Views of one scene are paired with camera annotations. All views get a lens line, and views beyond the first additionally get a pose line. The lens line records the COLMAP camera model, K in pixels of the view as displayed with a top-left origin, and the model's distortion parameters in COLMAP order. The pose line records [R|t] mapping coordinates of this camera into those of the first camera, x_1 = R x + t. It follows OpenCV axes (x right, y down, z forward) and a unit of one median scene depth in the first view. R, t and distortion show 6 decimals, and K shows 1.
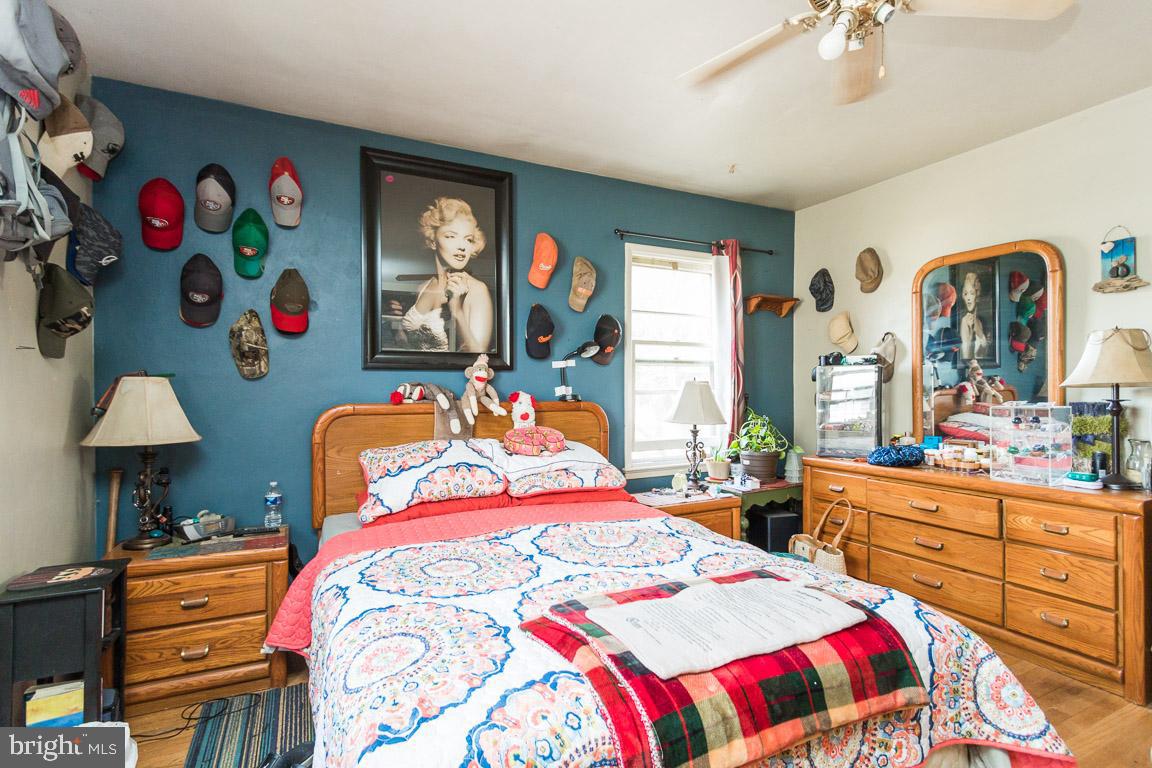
lens RADIAL K [[530.2, 0, 574.6], [0, 530.2, 394.9], [0, 0, 1]] dist [0.003467, 0.000792]
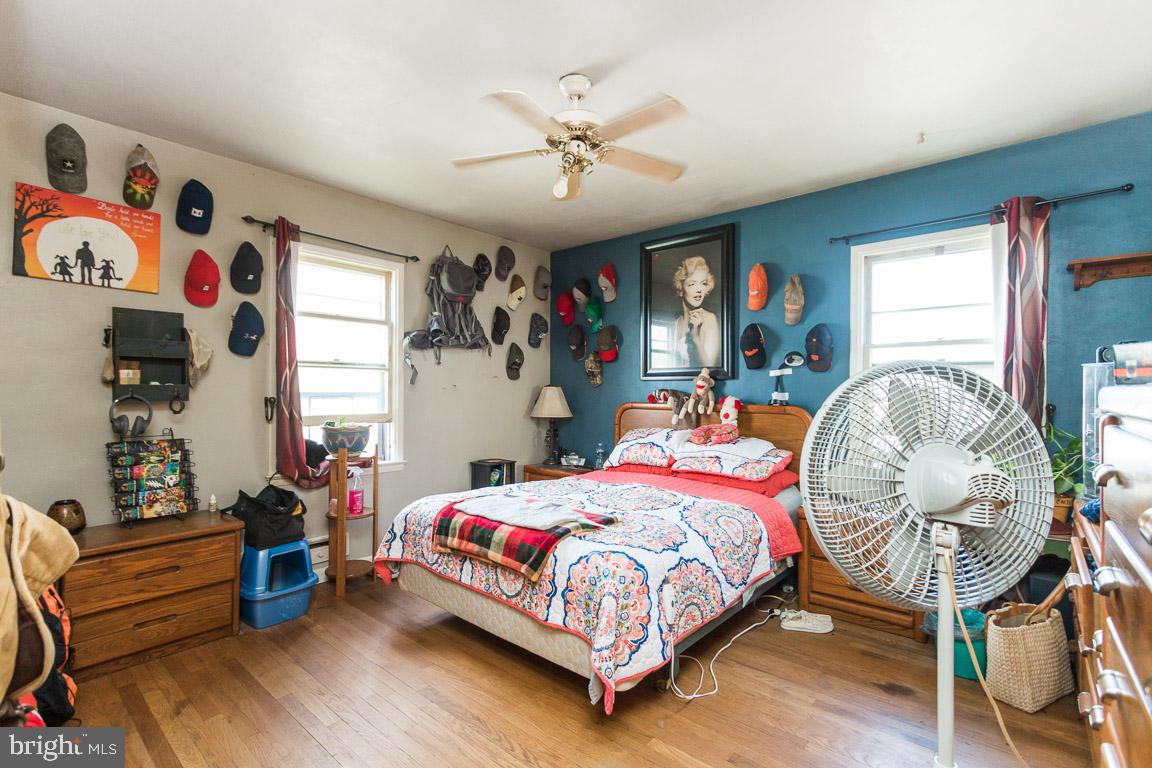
lens RADIAL K [[530.2, 0, 574.6], [0, 530.2, 394.9], [0, 0, 1]] dist [0.003467, 0.000792]
pose [[0.392559, 0.013100, -0.919634, 0.922771], [-0.014409, 0.999863, 0.008092, -0.014286], [0.919614, 0.010074, 0.392694, 0.167676]]
